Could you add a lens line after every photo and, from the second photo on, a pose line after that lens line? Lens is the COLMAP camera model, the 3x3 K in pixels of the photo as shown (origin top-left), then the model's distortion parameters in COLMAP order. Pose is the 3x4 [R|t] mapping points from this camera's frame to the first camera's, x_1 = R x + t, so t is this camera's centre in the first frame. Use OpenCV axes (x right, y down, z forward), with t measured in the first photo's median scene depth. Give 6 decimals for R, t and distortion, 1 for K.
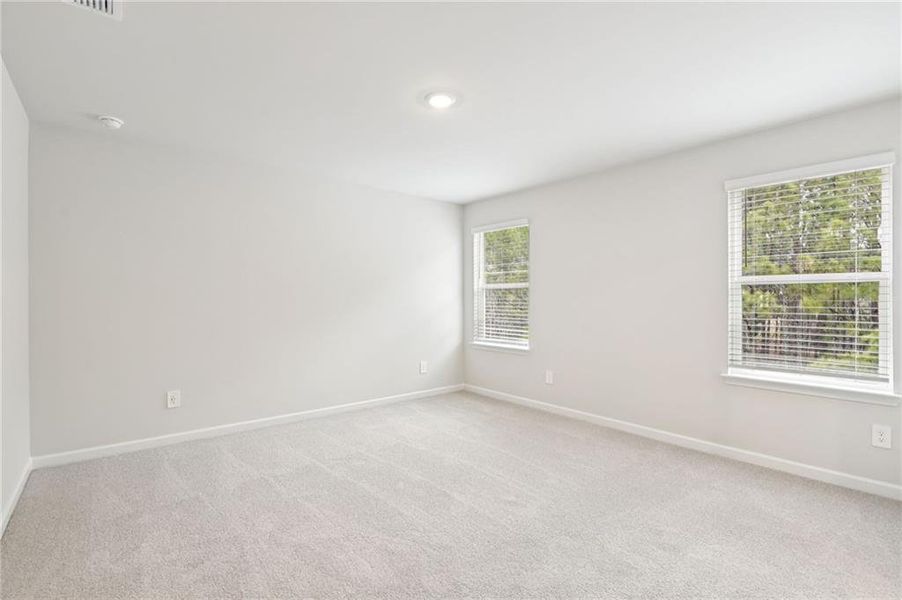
lens RADIAL K [[415.7, 0, 470.2], [0, 415.7, 301.1], [0, 0, 1]] dist [0.003835, 0.000588]
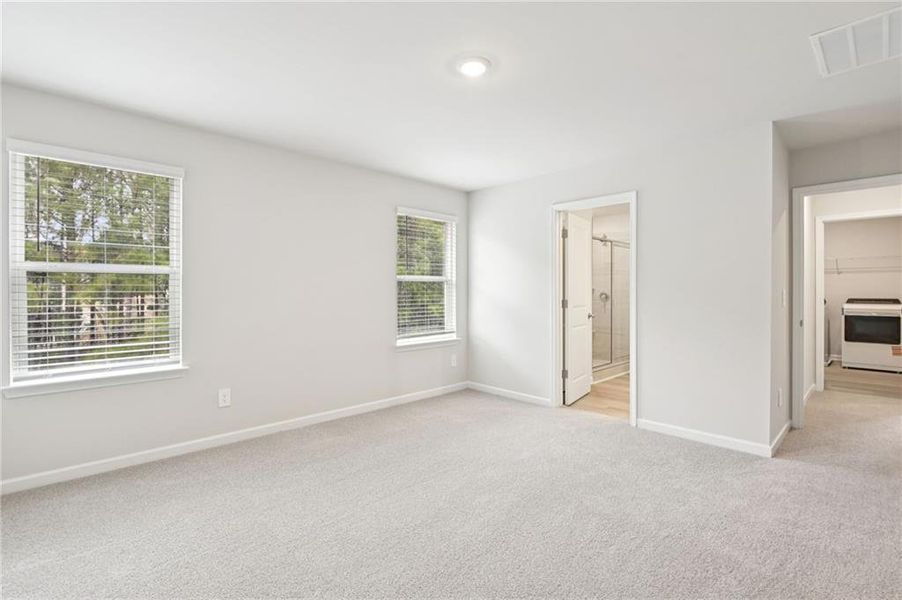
lens RADIAL K [[415.6, 0, 451.0], [0, 415.6, 300.0], [0, 0, 1]] dist [-0.016523, -0.000306]
pose [[-0.038113, -0.028087, 0.998879, -0.549505], [0.005514, 0.999584, 0.028317, -0.008853], [-0.999258, 0.006587, -0.037942, 0.619342]]
